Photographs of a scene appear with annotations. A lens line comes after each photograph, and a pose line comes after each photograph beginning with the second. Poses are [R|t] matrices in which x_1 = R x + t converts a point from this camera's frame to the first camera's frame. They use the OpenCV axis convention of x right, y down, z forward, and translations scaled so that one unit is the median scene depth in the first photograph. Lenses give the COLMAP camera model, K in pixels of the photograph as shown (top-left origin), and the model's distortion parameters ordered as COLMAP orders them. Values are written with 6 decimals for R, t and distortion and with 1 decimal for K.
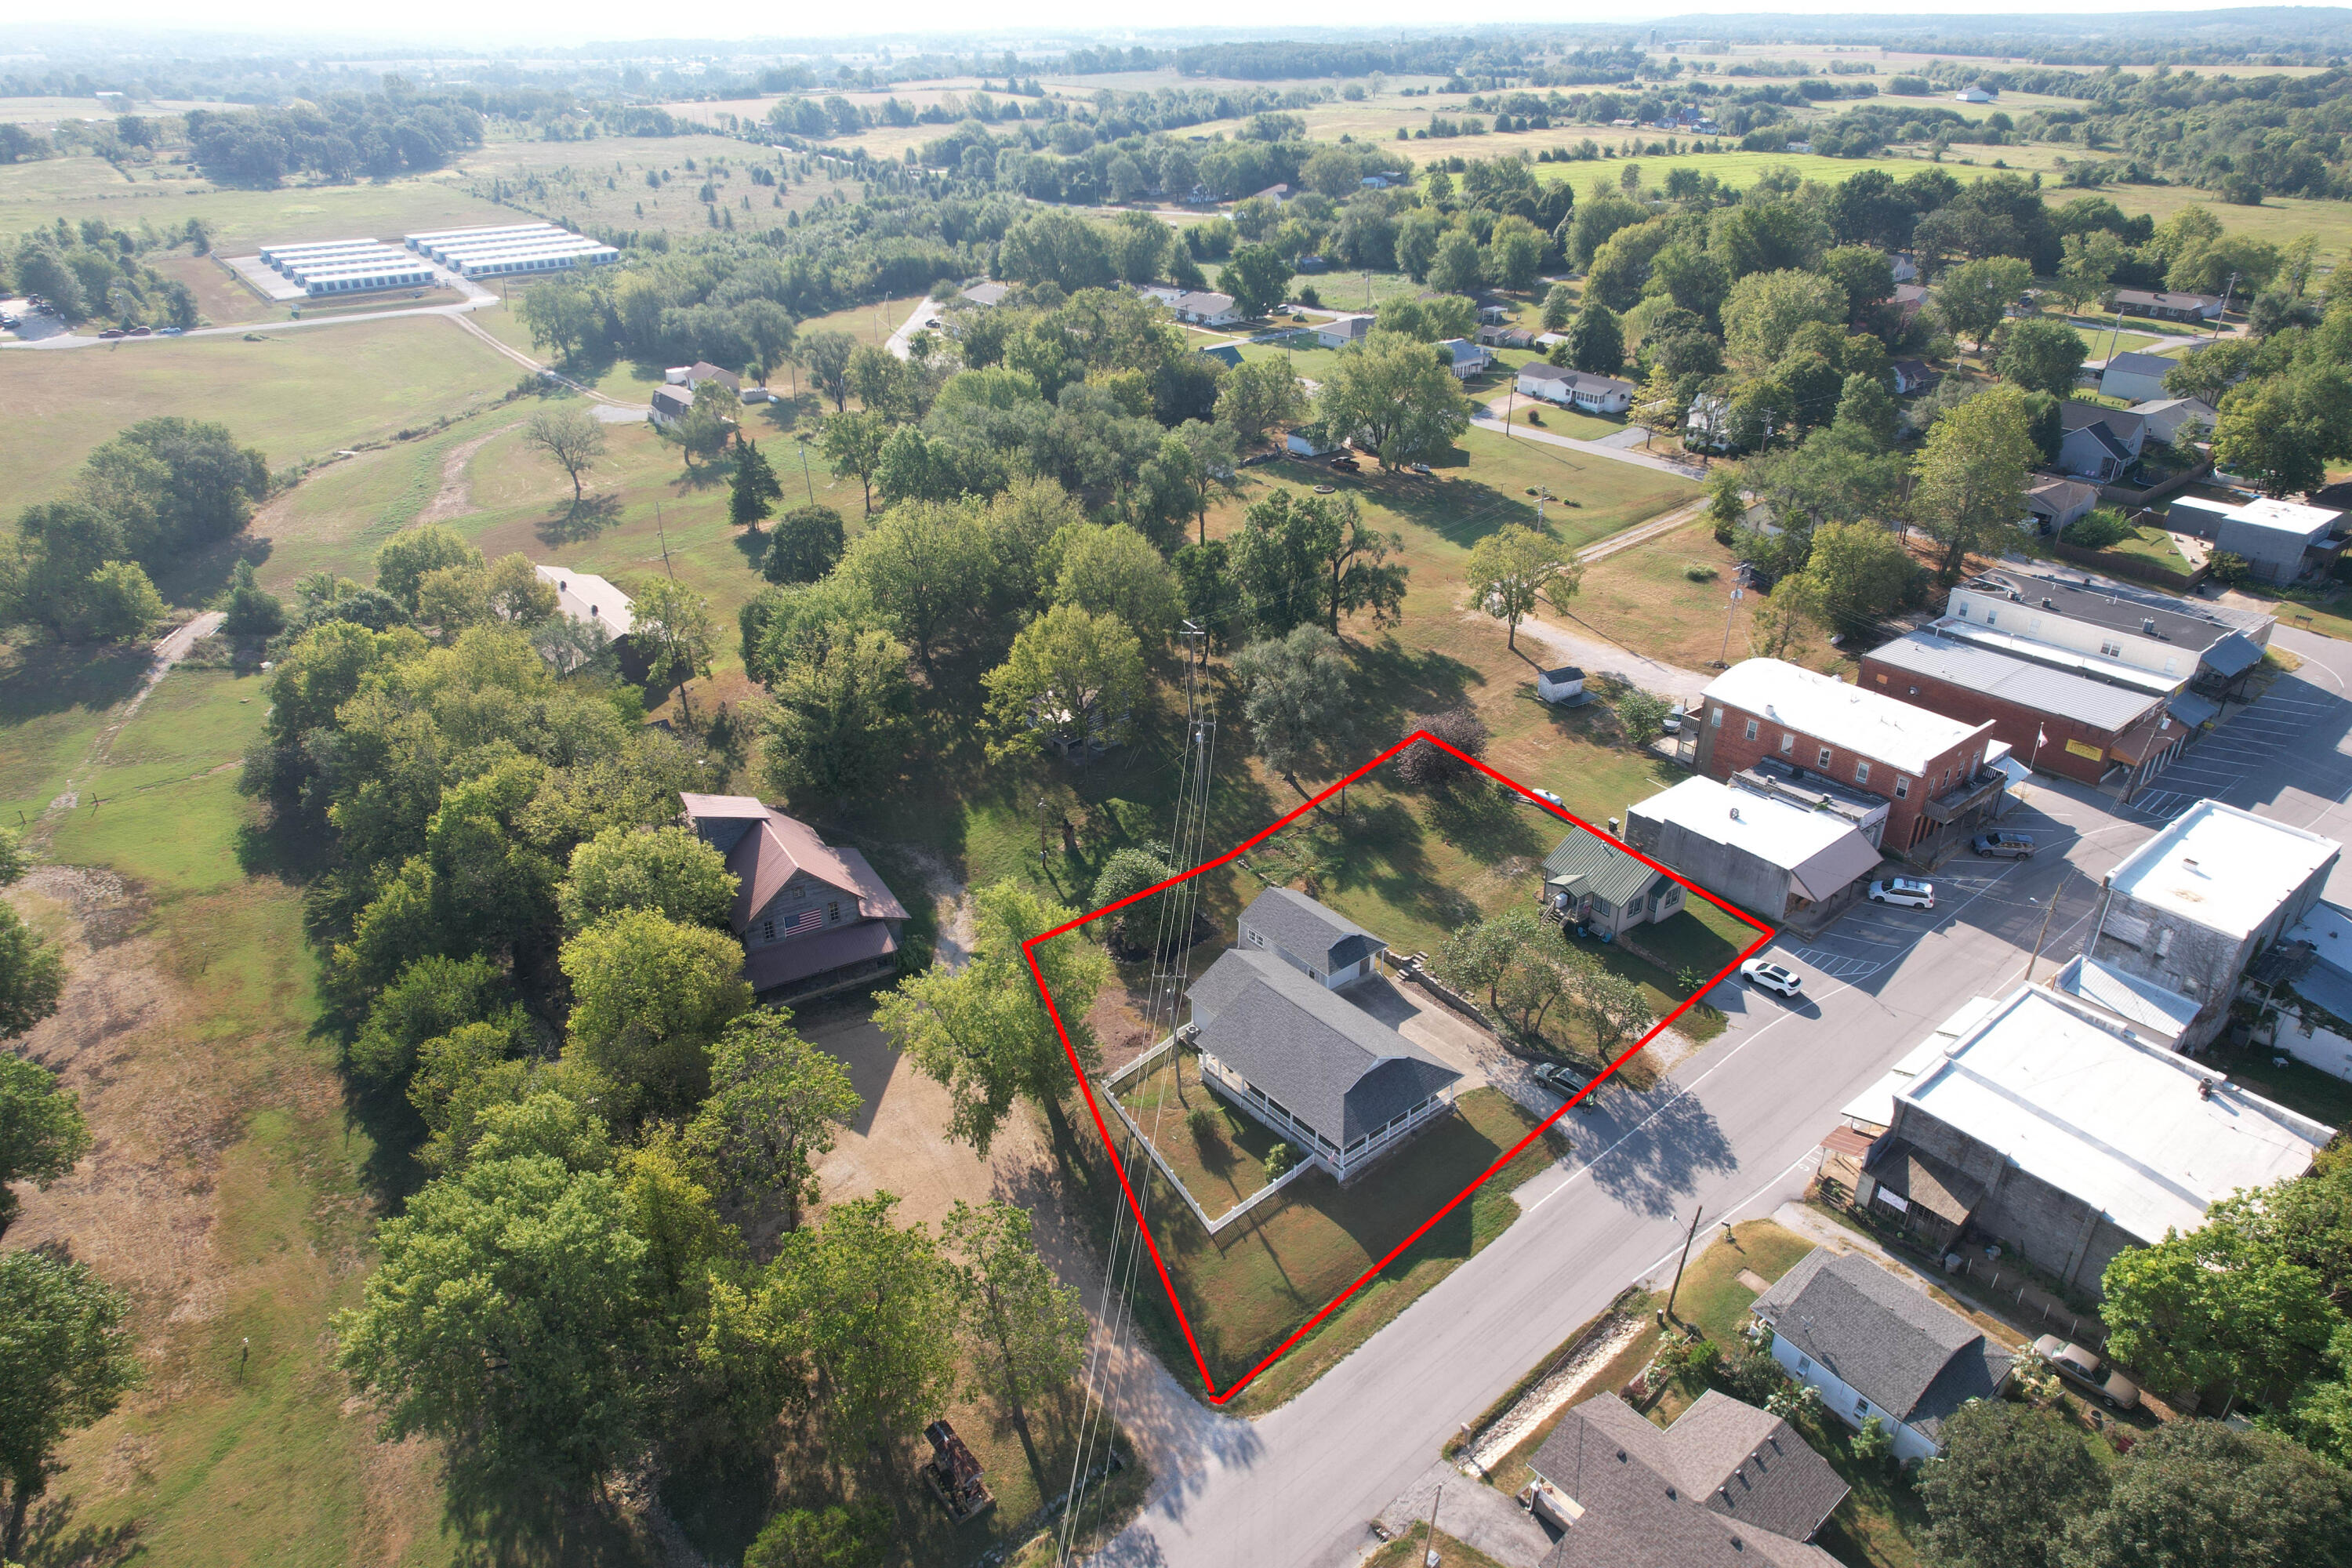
lens RADIAL K [[1499.1, 0, 1183.4], [0, 1499.1, 781.3], [0, 0, 1]] dist [-0.083080, 0.071534]
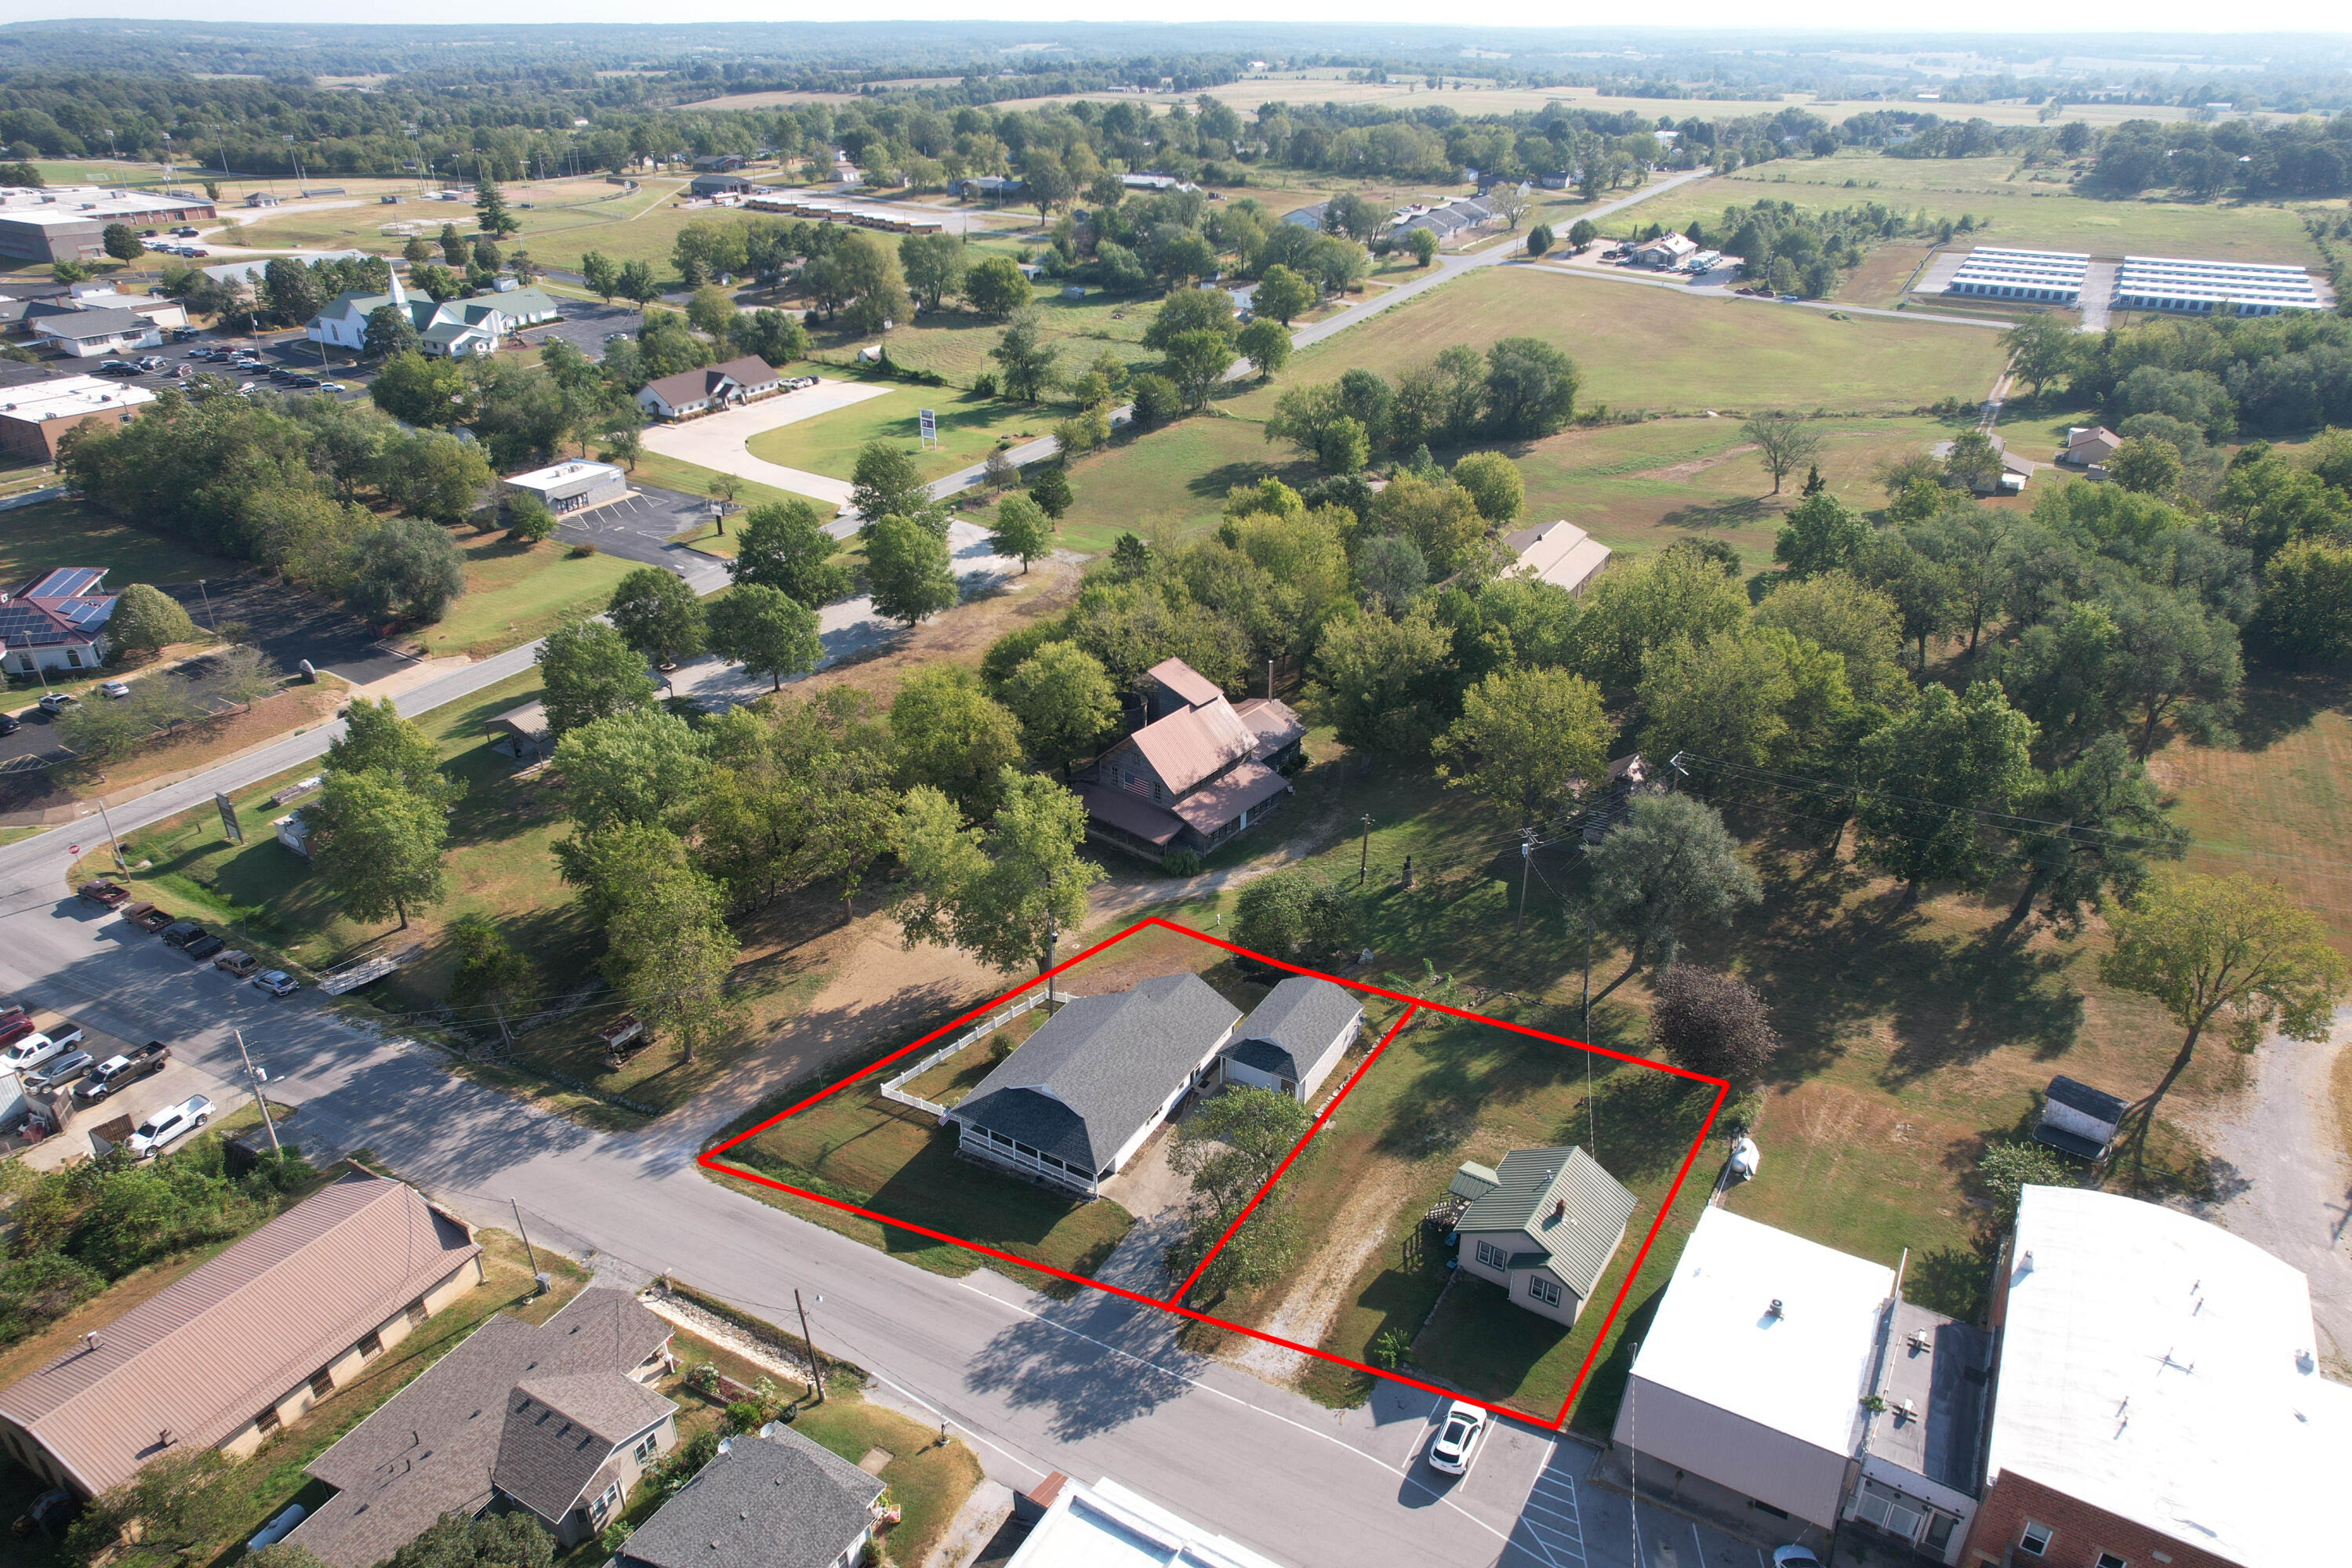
lens RADIAL K [[1499.1, 0, 1183.4], [0, 1499.1, 781.3], [0, 0, 1]] dist [-0.083080, 0.071534]
pose [[0.347382, 0.428654, -0.834015, 0.529232], [-0.433917, 0.861934, 0.262269, -0.167272], [0.831289, 0.270786, 0.485421, 0.326065]]
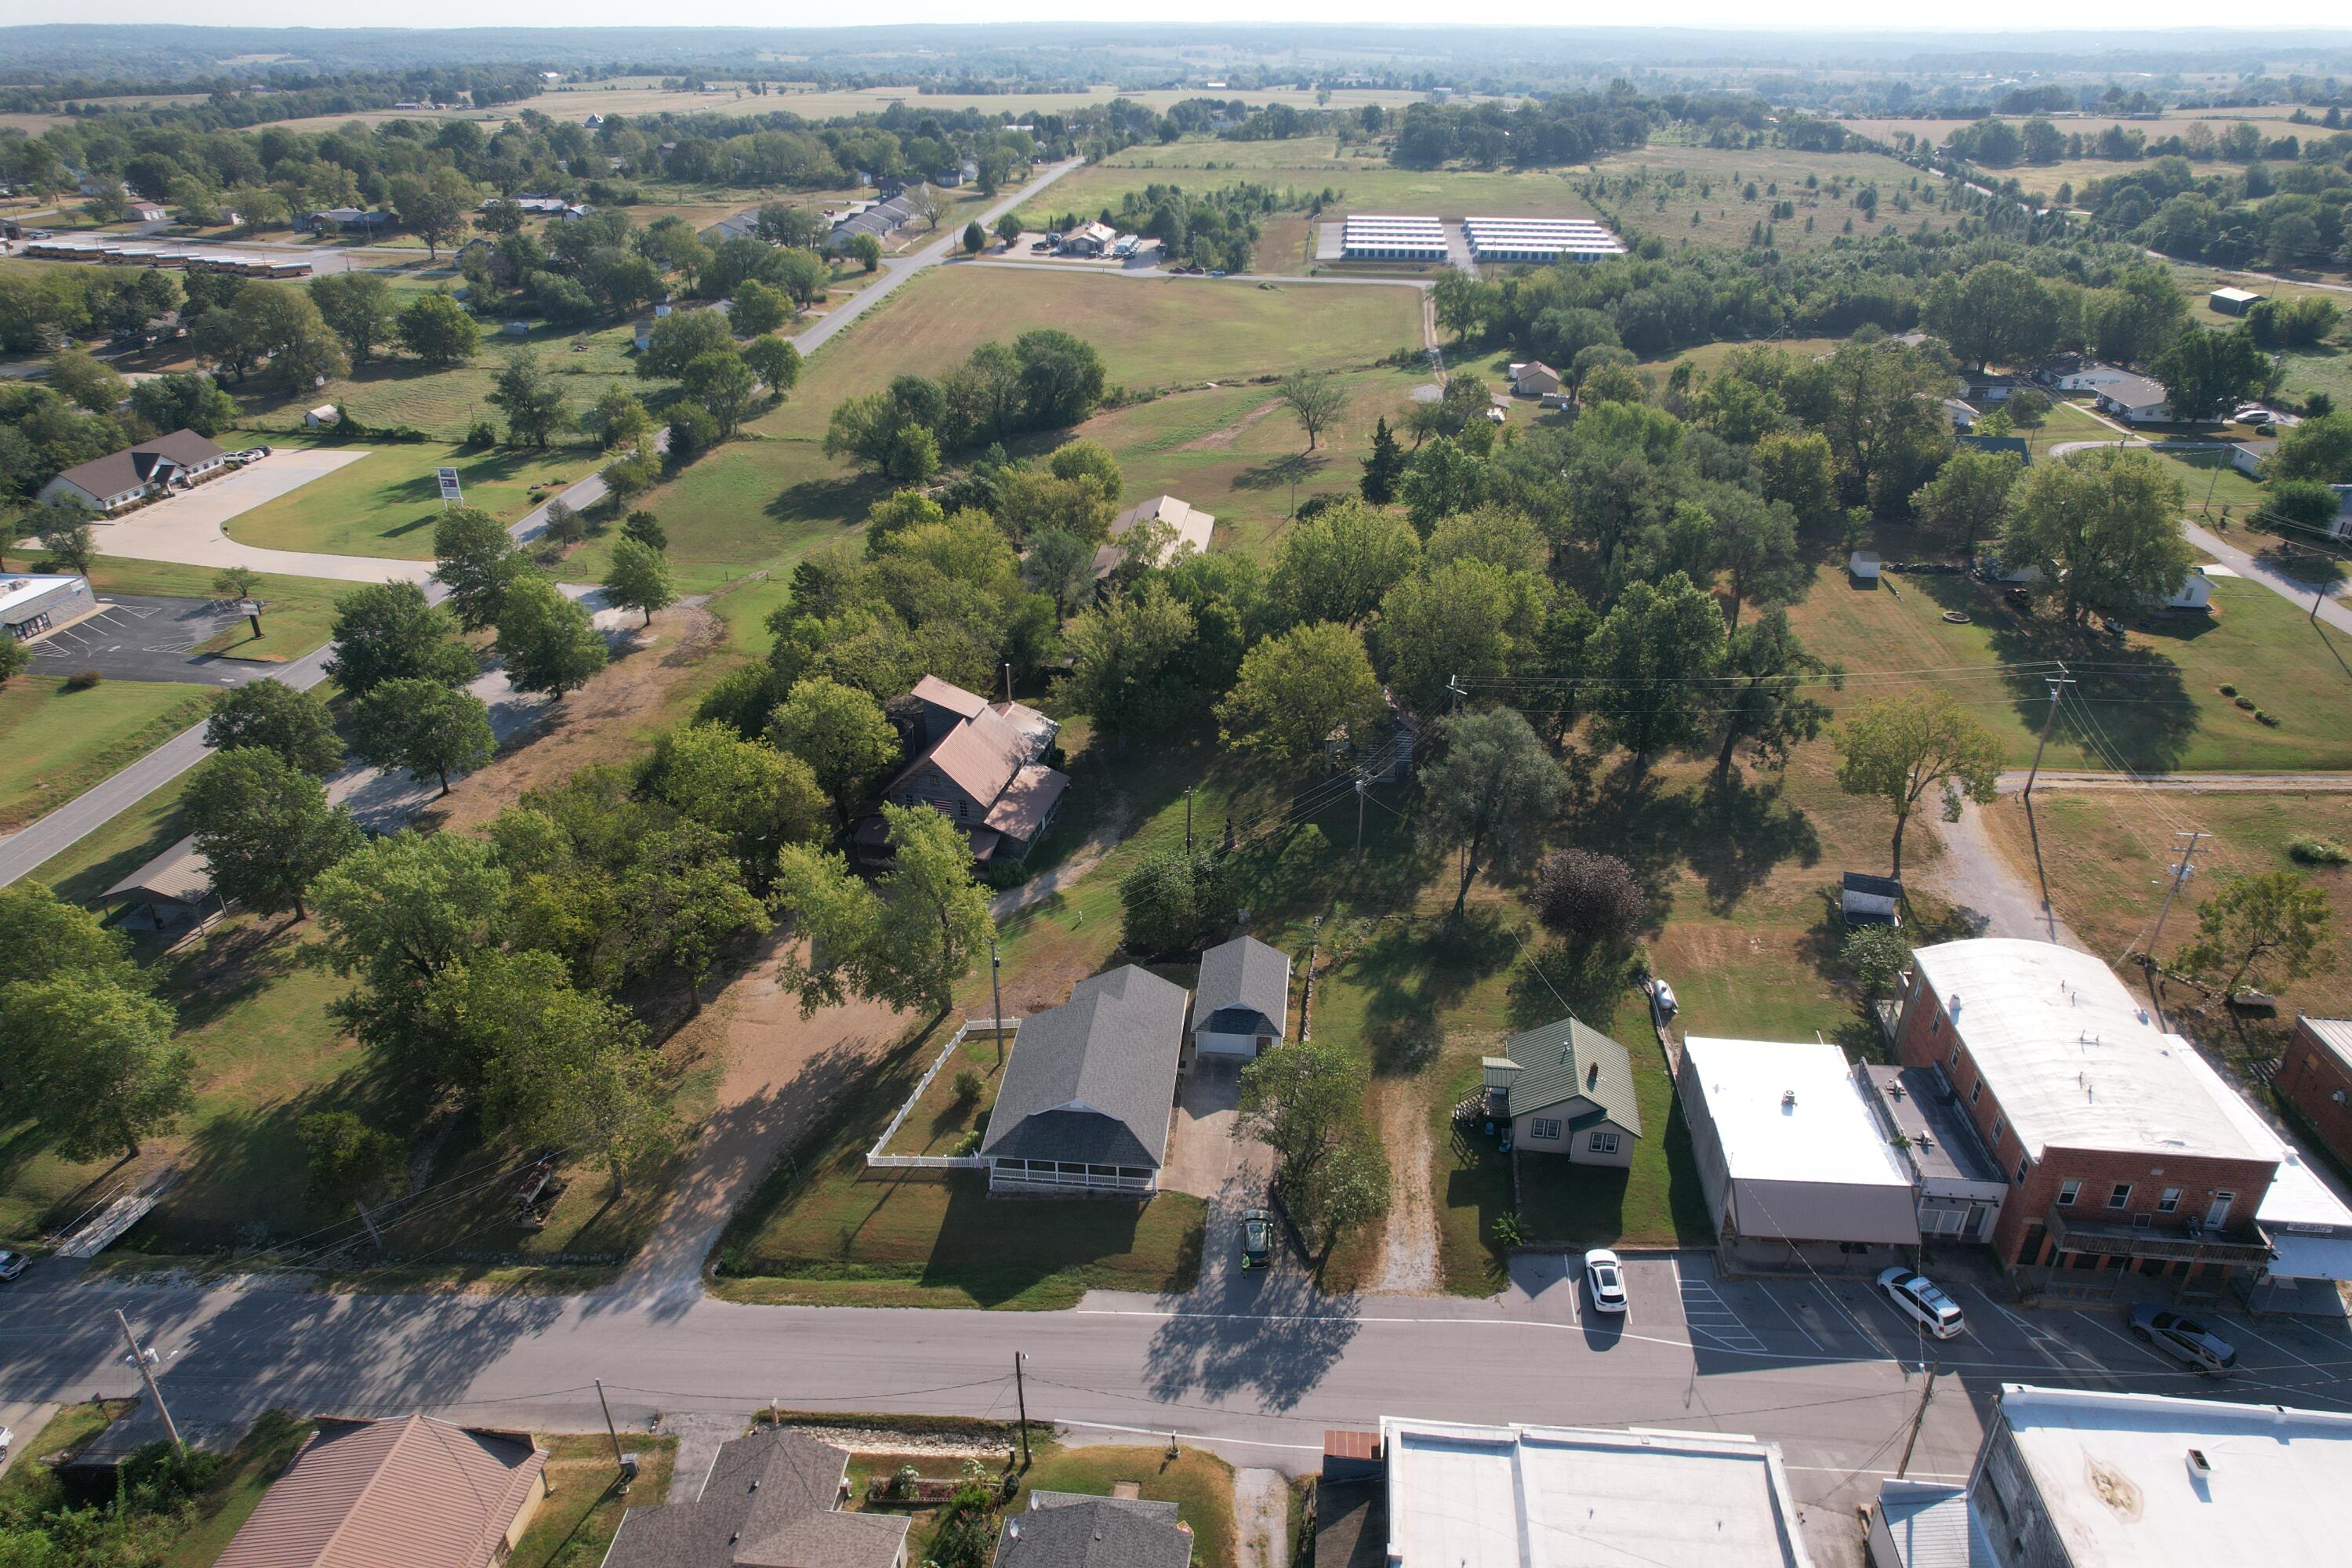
lens RADIAL K [[1499.1, 0, 1183.4], [0, 1499.1, 781.3], [0, 0, 1]] dist [-0.083080, 0.071534]
pose [[0.706951, 0.321737, -0.629845, 0.430410], [-0.325406, 0.938648, 0.114238, -0.085160], [0.627957, 0.124195, 0.768274, 0.162390]]
